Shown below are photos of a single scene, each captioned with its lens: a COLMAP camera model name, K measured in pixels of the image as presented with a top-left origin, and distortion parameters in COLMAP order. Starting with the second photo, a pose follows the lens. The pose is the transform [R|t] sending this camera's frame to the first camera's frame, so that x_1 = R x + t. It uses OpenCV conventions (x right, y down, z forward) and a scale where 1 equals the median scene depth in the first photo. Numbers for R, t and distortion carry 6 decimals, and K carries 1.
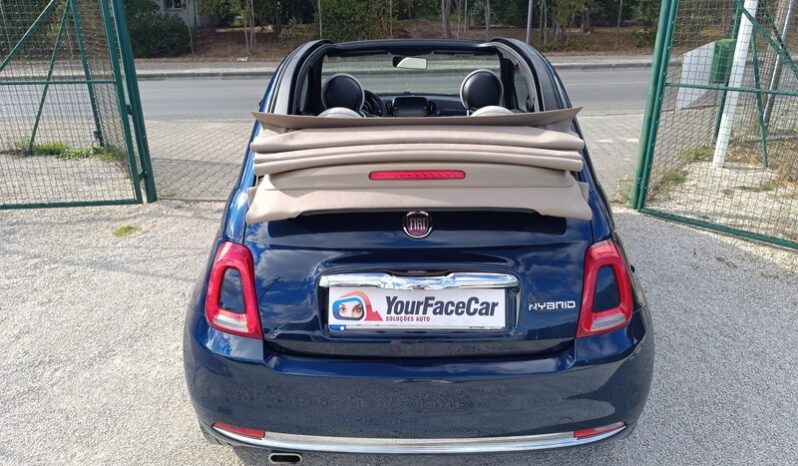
lens RADIAL K [[566.9, 0, 398.0], [0, 566.9, 241.4], [0, 0, 1]] dist [0.035938, -0.046926]
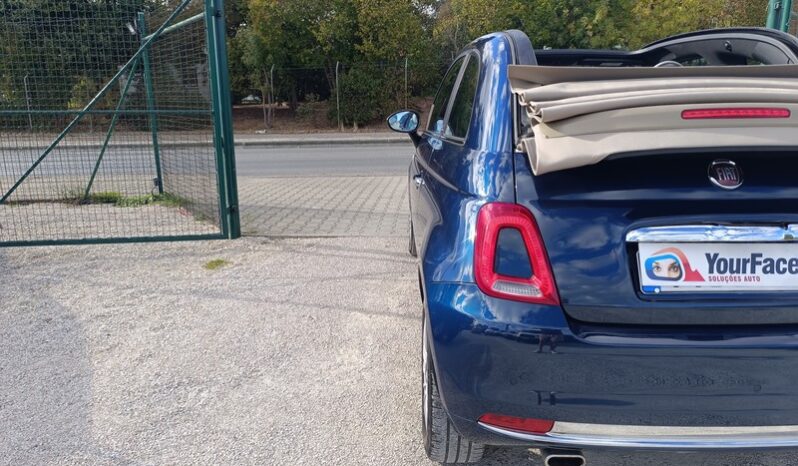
lens RADIAL K [[566.9, 0, 404.9], [0, 566.9, 234.4], [0, 0, 1]] dist [0.035938, -0.046926]
pose [[0.999810, -0.004427, 0.018962, -0.221086], [0.007137, 0.989359, -0.145317, 0.086070], [-0.018117, 0.145425, 0.989203, 0.069644]]
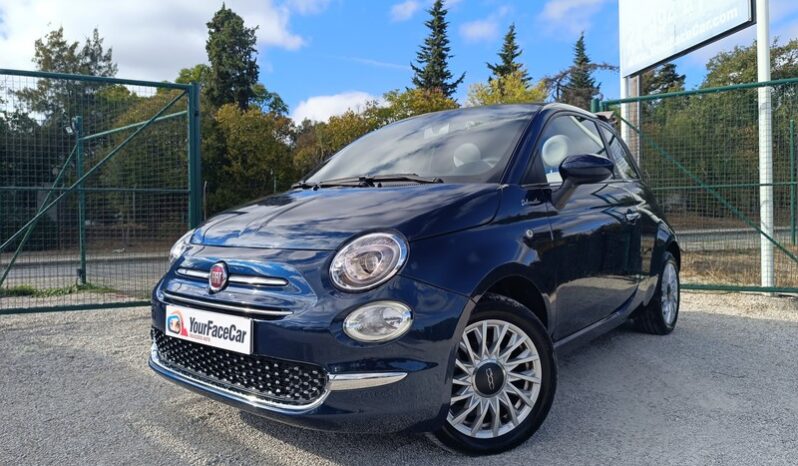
lens RADIAL K [[566.9, 0, 410.2], [0, 566.9, 230.7], [0, 0, 1]] dist [0.035938, -0.046926]
pose [[0.958127, -0.010577, 0.286148, -0.476450], [0.113565, 0.931400, -0.345829, 0.298109], [-0.262861, 0.363845, 0.893600, -0.152126]]
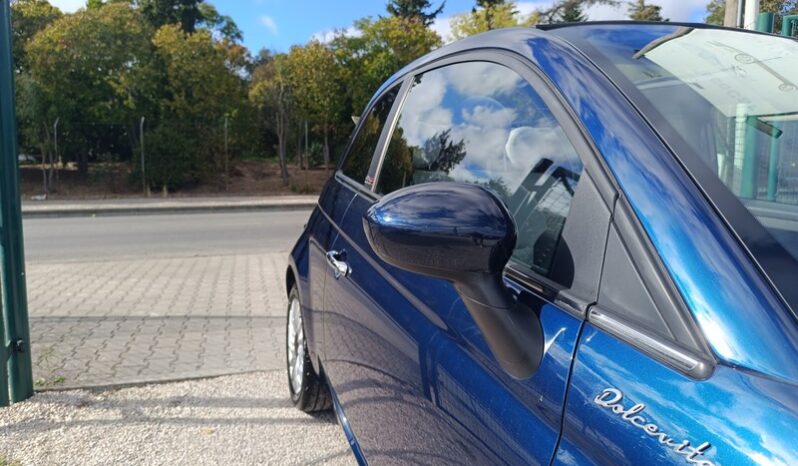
lens RADIAL K [[566.9, 0, 412.3], [0, 566.9, 233.0], [0, 0, 1]] dist [0.035938, -0.046926]
pose [[0.935911, -0.024425, 0.351389, -0.369910], [0.113538, 0.965266, -0.235308, -0.070607], [-0.333436, 0.260123, 0.906177, 0.491310]]
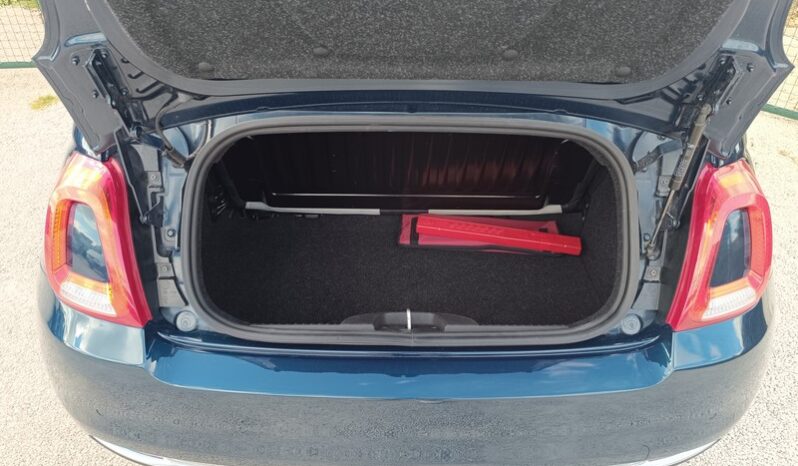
lens RADIAL K [[566.9, 0, 395.6], [0, 566.9, 257.5], [0, 0, 1]] dist [0.035938, -0.046926]
pose [[0.999793, 0.015513, 0.013188, 0.004970], [-0.018330, 0.967742, 0.251275, -0.021385], [-0.008865, -0.251465, 0.967826, 0.207535]]
